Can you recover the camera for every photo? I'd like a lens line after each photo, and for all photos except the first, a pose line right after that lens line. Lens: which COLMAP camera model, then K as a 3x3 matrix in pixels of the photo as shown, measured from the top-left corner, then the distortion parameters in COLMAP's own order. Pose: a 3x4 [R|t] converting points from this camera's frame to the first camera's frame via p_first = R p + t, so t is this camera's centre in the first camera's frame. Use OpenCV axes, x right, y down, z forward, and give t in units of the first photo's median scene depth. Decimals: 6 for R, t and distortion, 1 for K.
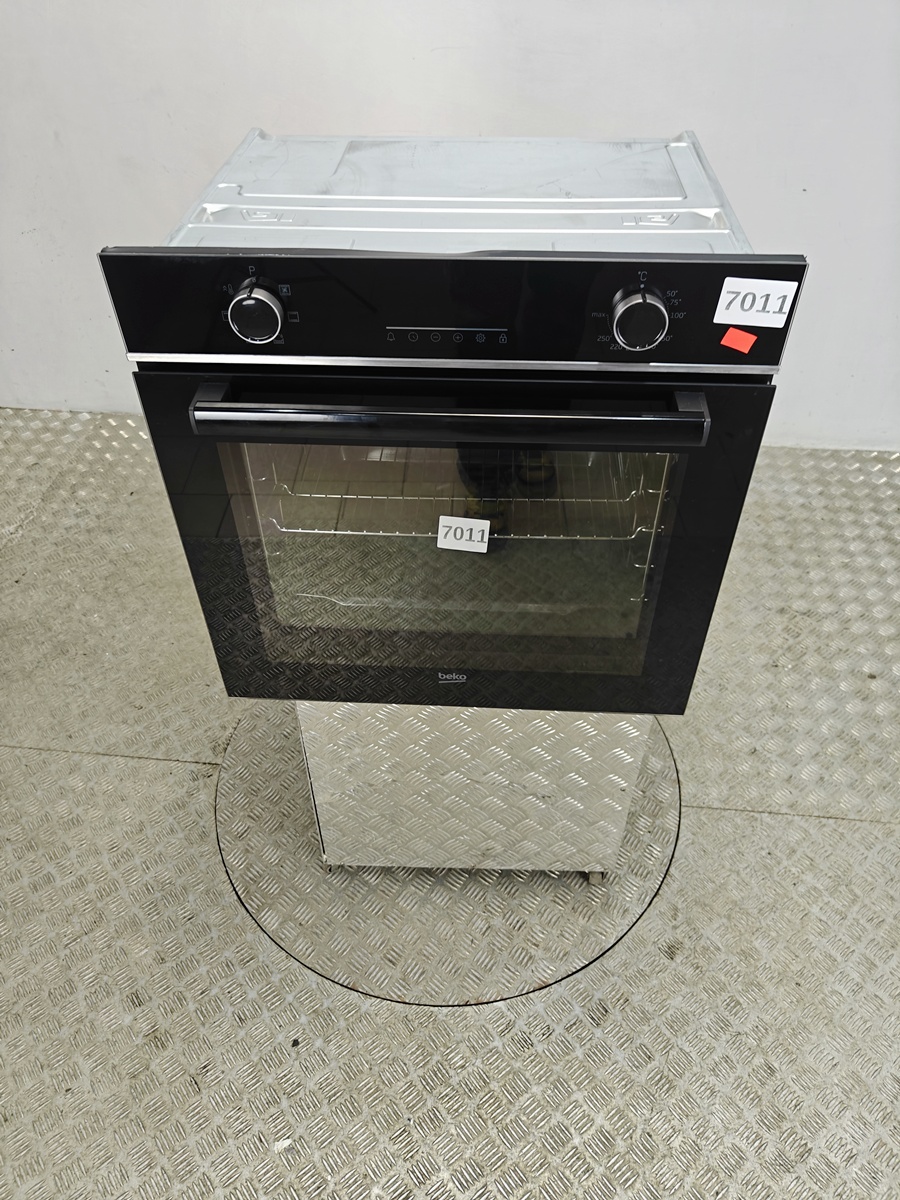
lens RADIAL K [[859.0, 0, 454.9], [0, 859.0, 588.6], [0, 0, 1]] dist [-0.004551, 0.011984]
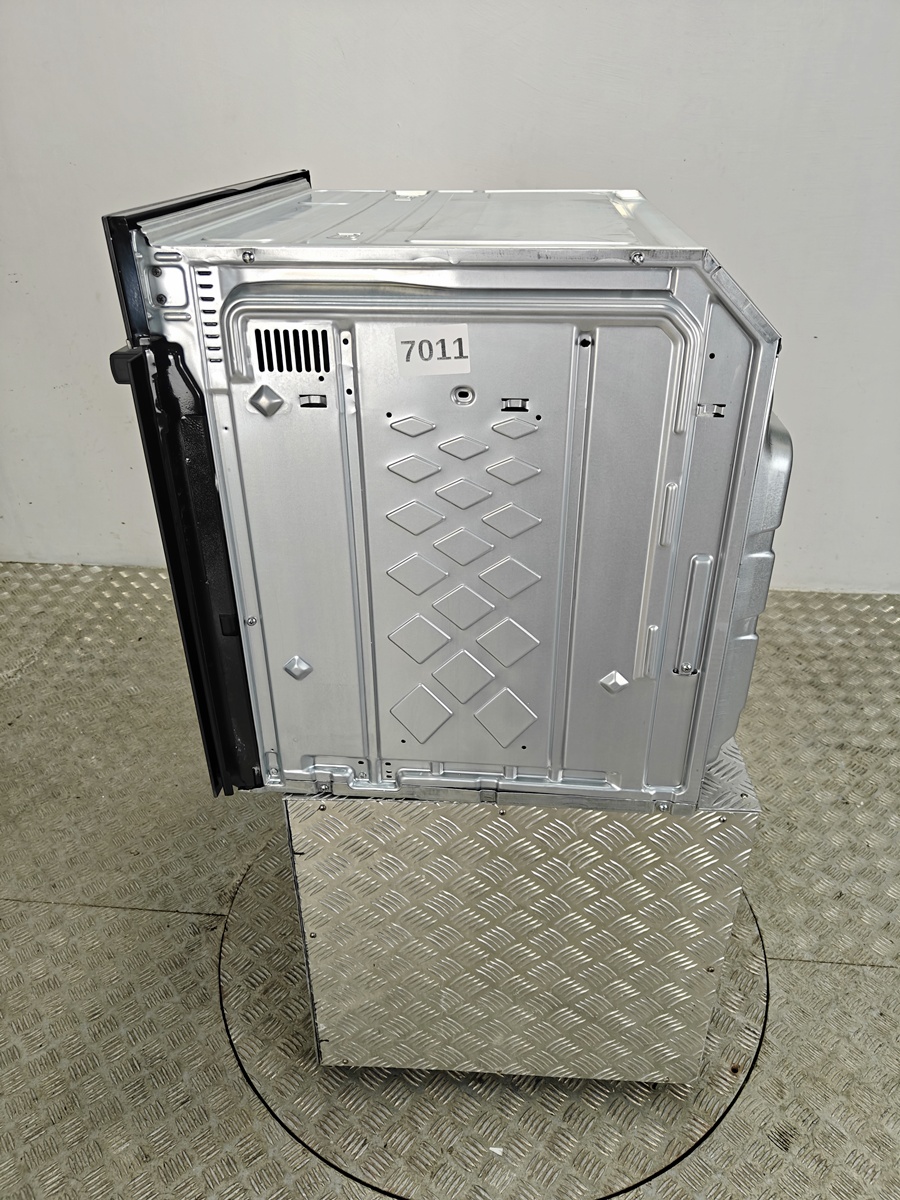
lens RADIAL K [[859.0, 0, 449.7], [0, 859.0, 587.6], [0, 0, 1]] dist [-0.004551, 0.011984]
pose [[0.999968, -0.004816, 0.006456, -0.057569], [0.006253, 0.969394, -0.245431, 0.108638], [-0.005076, 0.245464, 0.969392, 0.088990]]
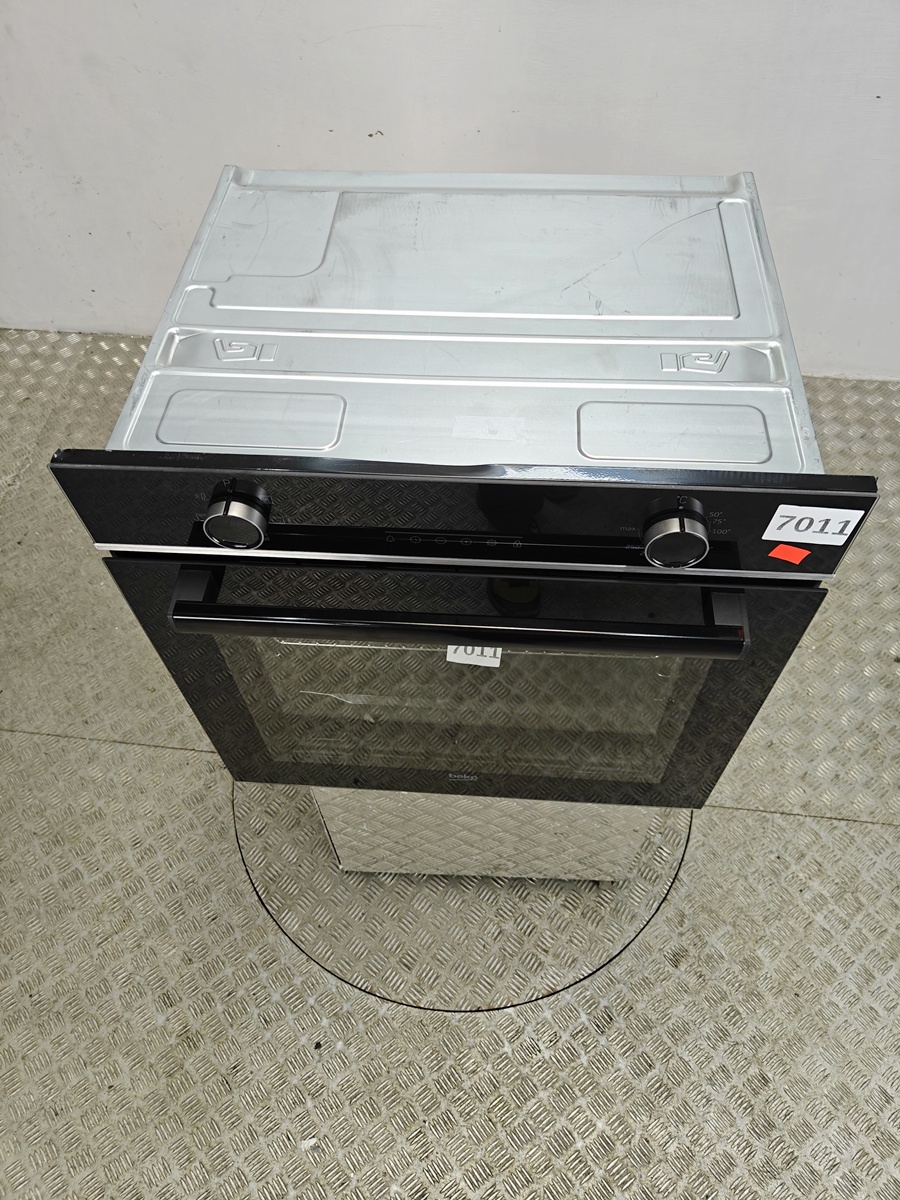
lens RADIAL K [[859.0, 0, 453.1], [0, 859.0, 597.3], [0, 0, 1]] dist [-0.004551, 0.011984]
pose [[0.999740, 0.001930, -0.022738, 0.004943], [0.002830, 0.978247, 0.207425, -0.203571], [0.022644, -0.207435, 0.977987, 0.063925]]
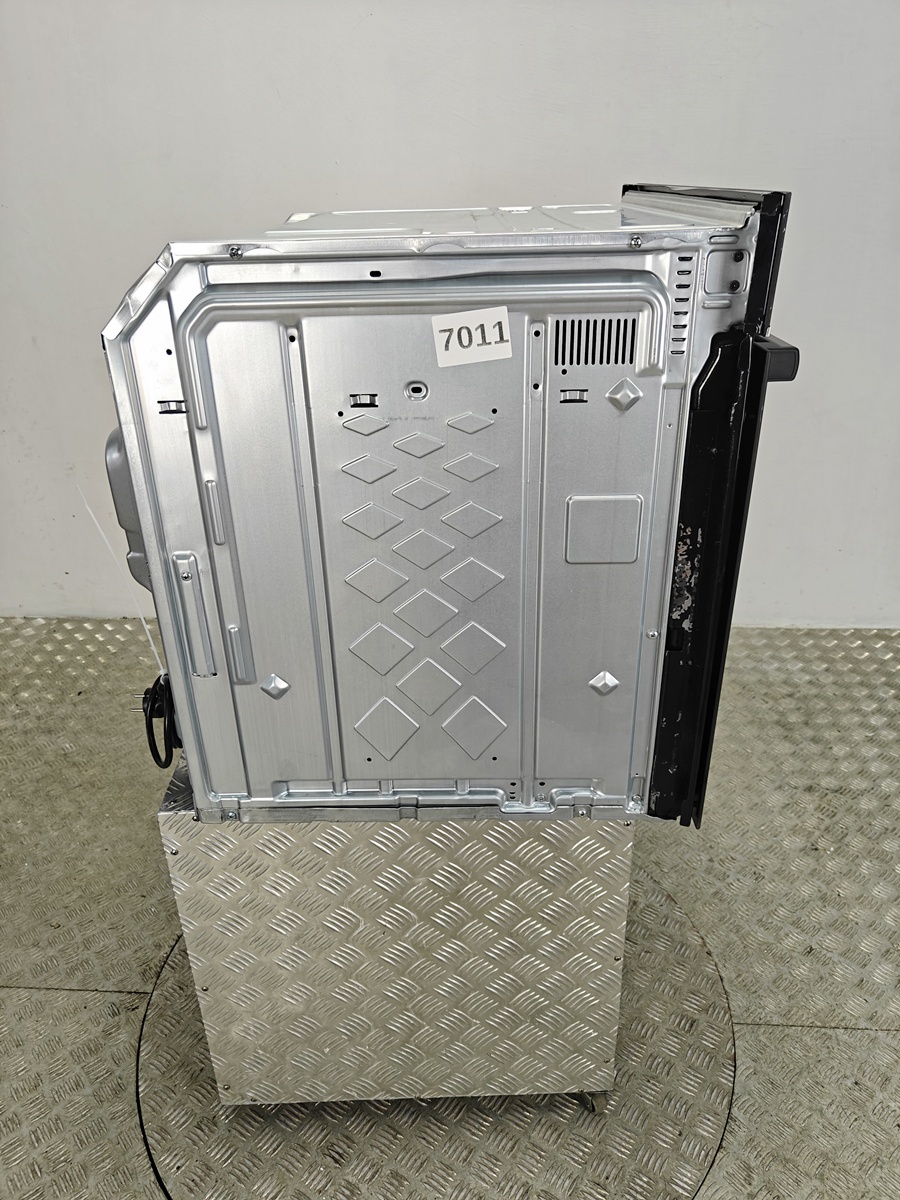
lens RADIAL K [[859.0, 0, 449.6], [0, 859.0, 590.7], [0, 0, 1]] dist [-0.004551, 0.011984]
pose [[0.999311, -0.026424, 0.026056, -0.007032], [0.032905, 0.955577, -0.292898, 0.100250], [-0.017159, 0.293554, 0.955789, 0.138831]]
